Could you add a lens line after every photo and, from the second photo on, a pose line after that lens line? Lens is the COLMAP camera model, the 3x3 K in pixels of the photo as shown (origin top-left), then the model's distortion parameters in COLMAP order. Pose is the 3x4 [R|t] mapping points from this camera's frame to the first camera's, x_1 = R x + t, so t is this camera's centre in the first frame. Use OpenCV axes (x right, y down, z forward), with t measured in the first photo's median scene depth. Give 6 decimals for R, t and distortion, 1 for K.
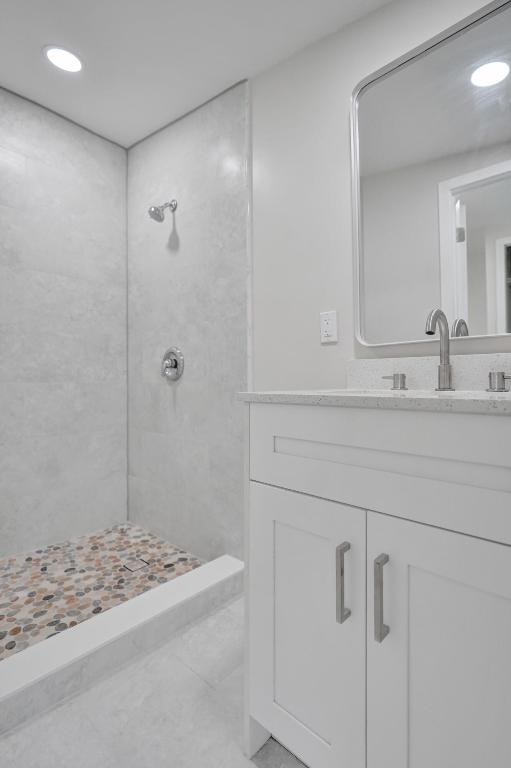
lens RADIAL K [[361.2, 0, 251.5], [0, 361.2, 386.8], [0, 0, 1]] dist [-0.009856, 0.002187]
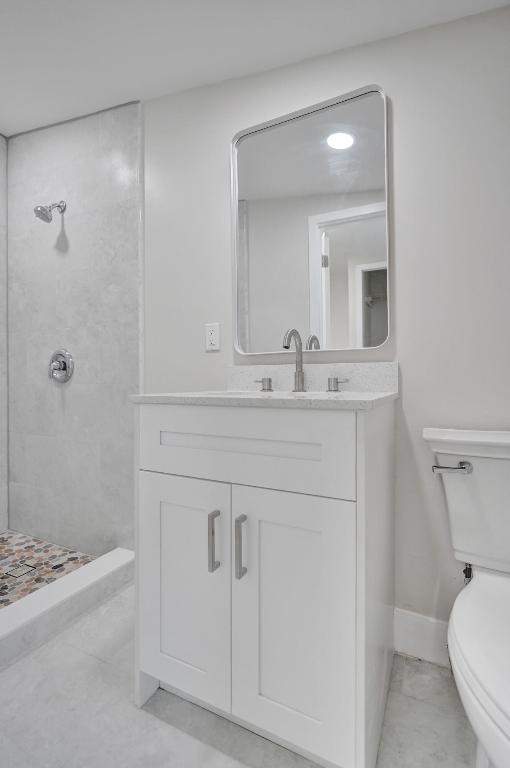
lens RADIAL K [[361.2, 0, 255.2], [0, 361.2, 382.8], [0, 0, 1]] dist [-0.009856, 0.002187]
pose [[0.957557, -0.000504, 0.288244, 0.009607], [0.003539, 0.999944, -0.010008, -0.005184], [-0.288222, 0.010603, 0.957505, -0.117915]]
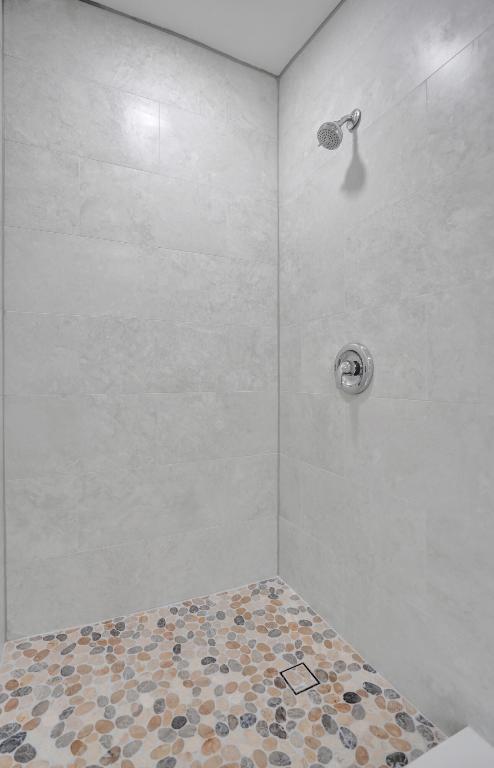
lens RADIAL K [[326.1, 0, 244.5], [0, 326.1, 404.8], [0, 0, 1]] dist [0.000712, 0.000176]
pose [[0.934682, 0.035565, -0.353701, -0.203522], [-0.008942, 0.997020, 0.076620, -0.044424], [0.355372, -0.068452, 0.932215, 0.408367]]
